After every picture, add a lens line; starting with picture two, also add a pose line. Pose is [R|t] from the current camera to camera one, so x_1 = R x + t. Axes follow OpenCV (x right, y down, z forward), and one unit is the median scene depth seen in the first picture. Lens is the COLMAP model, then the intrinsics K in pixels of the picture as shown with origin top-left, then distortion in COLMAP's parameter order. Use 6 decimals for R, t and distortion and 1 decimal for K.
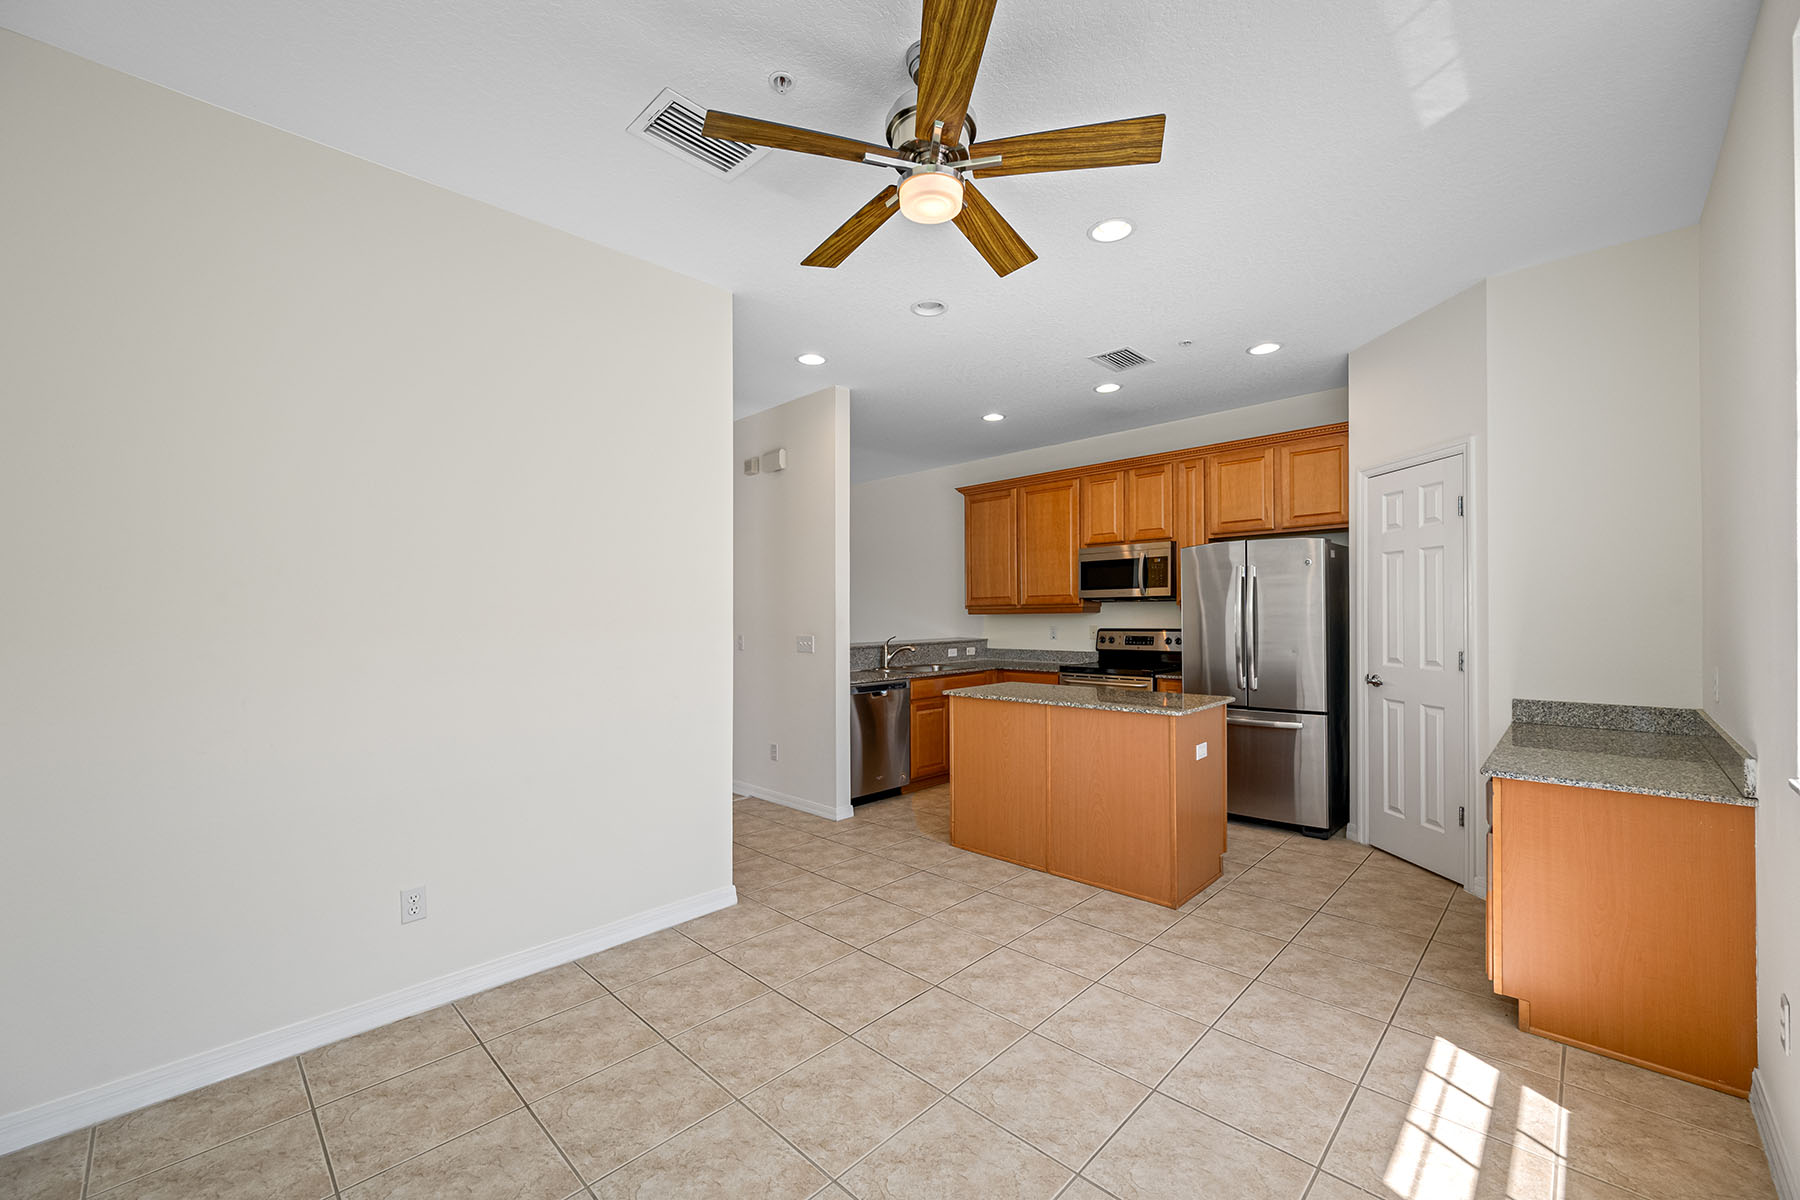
lens RADIAL K [[713.7, 0, 874.8], [0, 713.7, 577.1], [0, 0, 1]] dist [-0.001216, -0.000085]
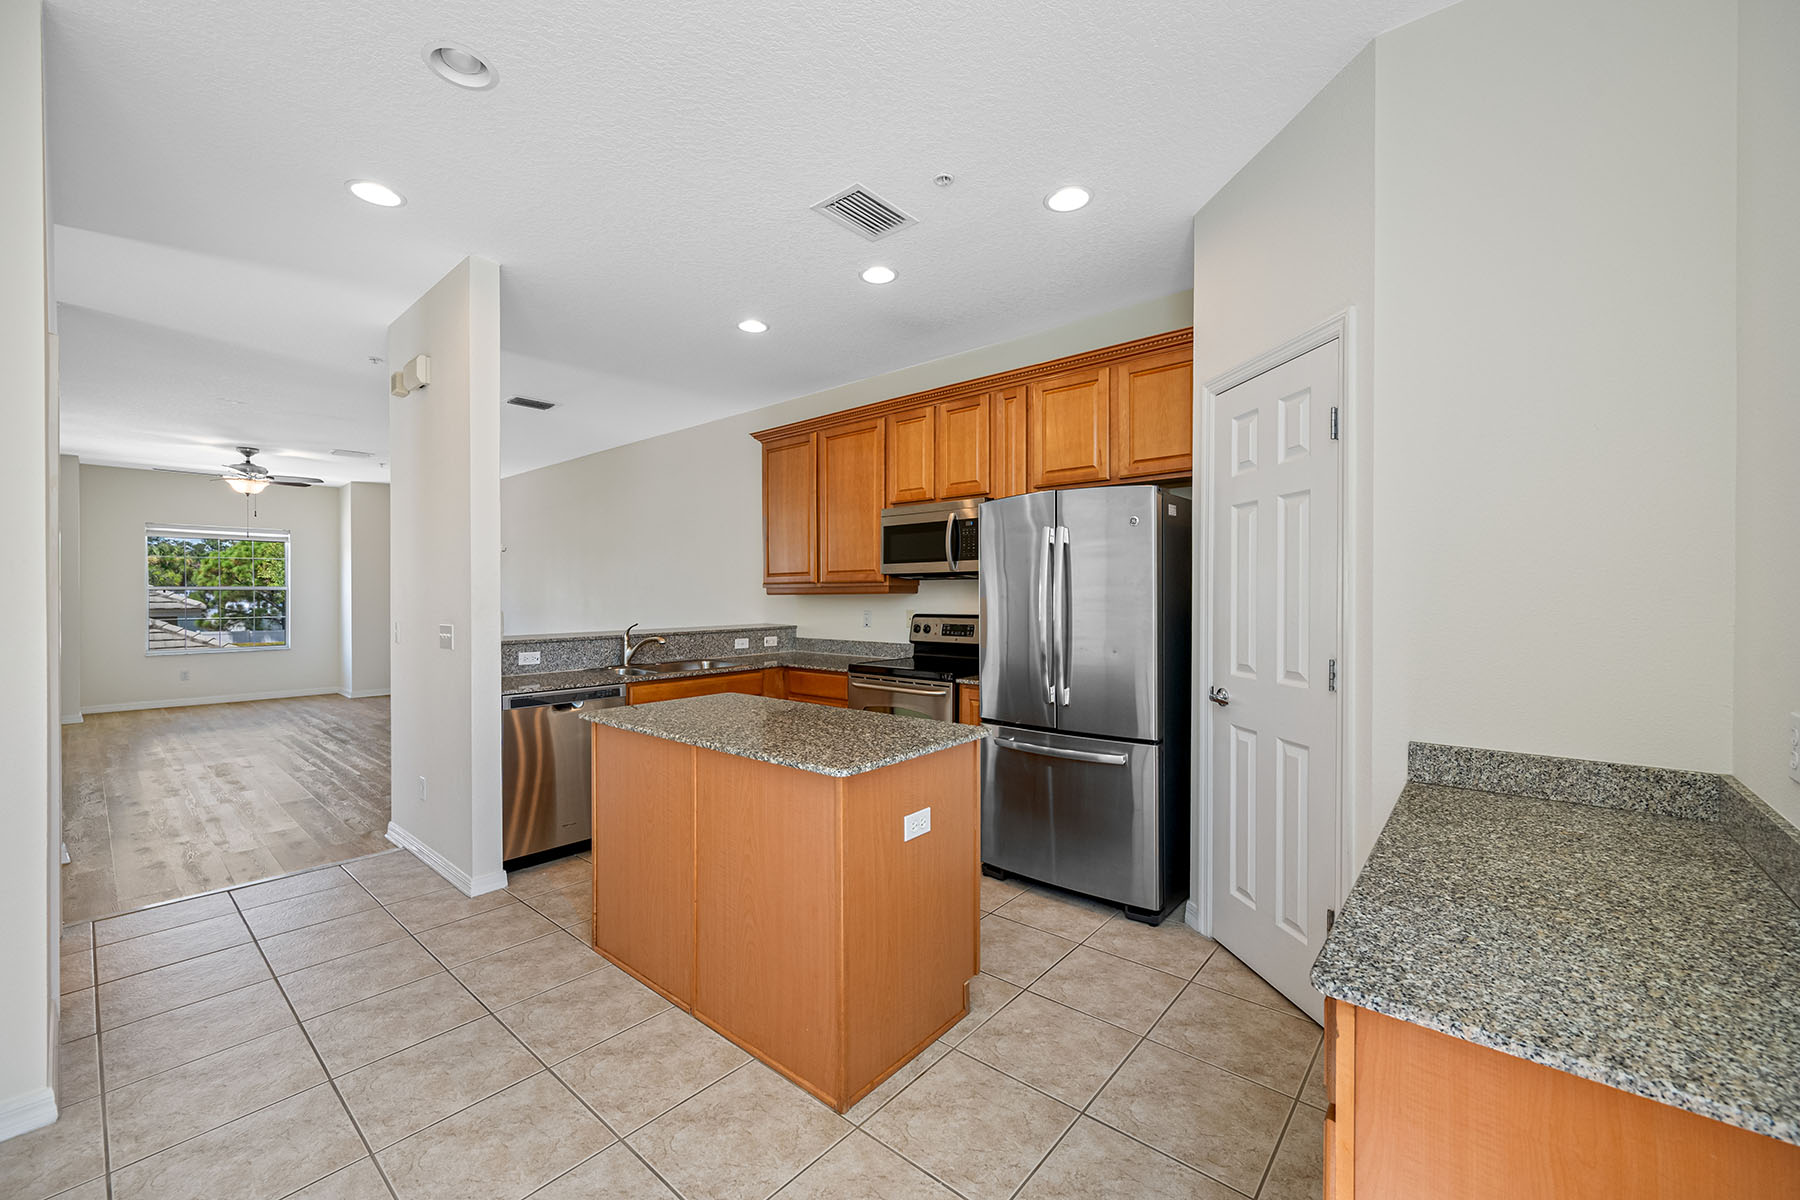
lens RADIAL K [[712.0, 0, 871.0], [0, 712.0, 560.1], [0, 0, 1]] dist [-0.000031, -0.000051]
pose [[0.998135, 0.008747, 0.060415, 0.285803], [-0.008986, 0.999953, 0.003682, 0.014551], [-0.060380, -0.004218, 0.998167, 0.303529]]
